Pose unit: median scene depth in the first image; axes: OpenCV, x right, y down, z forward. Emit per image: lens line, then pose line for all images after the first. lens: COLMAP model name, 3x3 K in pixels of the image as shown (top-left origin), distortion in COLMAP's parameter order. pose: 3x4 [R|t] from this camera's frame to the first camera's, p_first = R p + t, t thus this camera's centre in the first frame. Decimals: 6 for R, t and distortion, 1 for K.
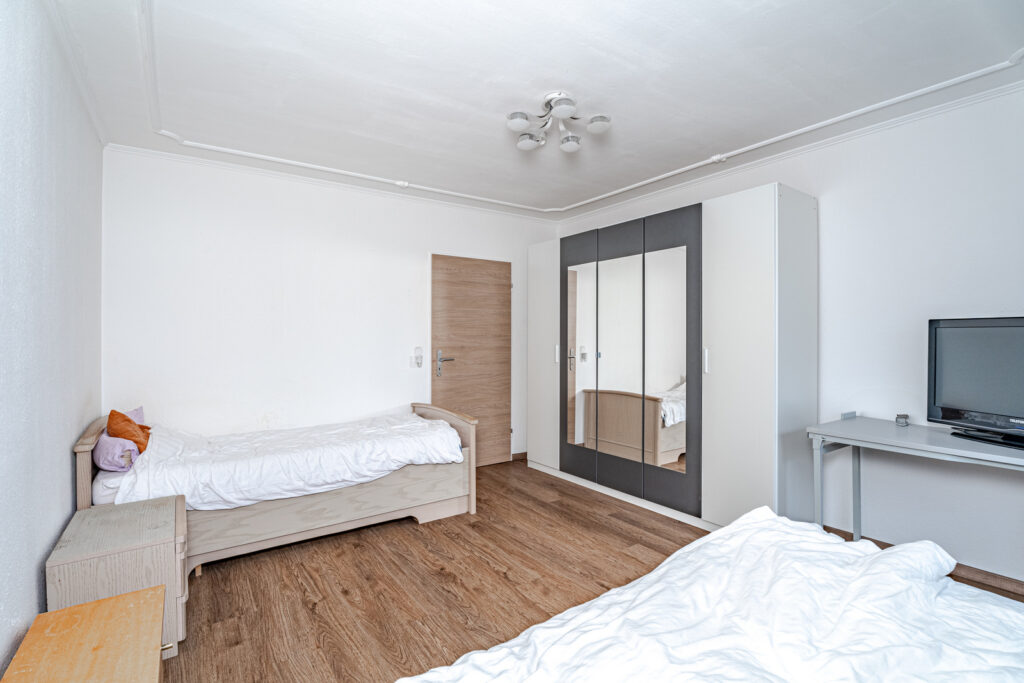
lens RADIAL K [[469.7, 0, 500.9], [0, 469.7, 341.6], [0, 0, 1]] dist [-0.012446, 0.000803]
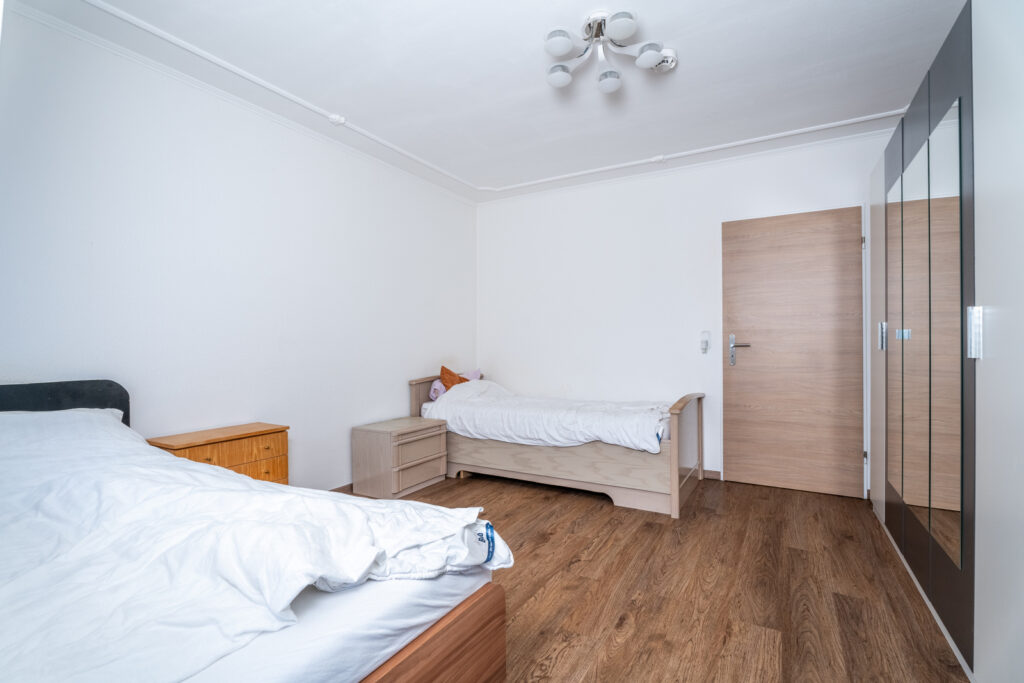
lens RADIAL K [[469.7, 0, 501.8], [0, 469.7, 344.0], [0, 0, 1]] dist [-0.012446, 0.000803]
pose [[0.425428, 0.002216, -0.904990, 0.656892], [-0.005404, 0.999985, -0.000092, 0.054855], [0.904976, 0.004930, 0.425433, 0.388494]]
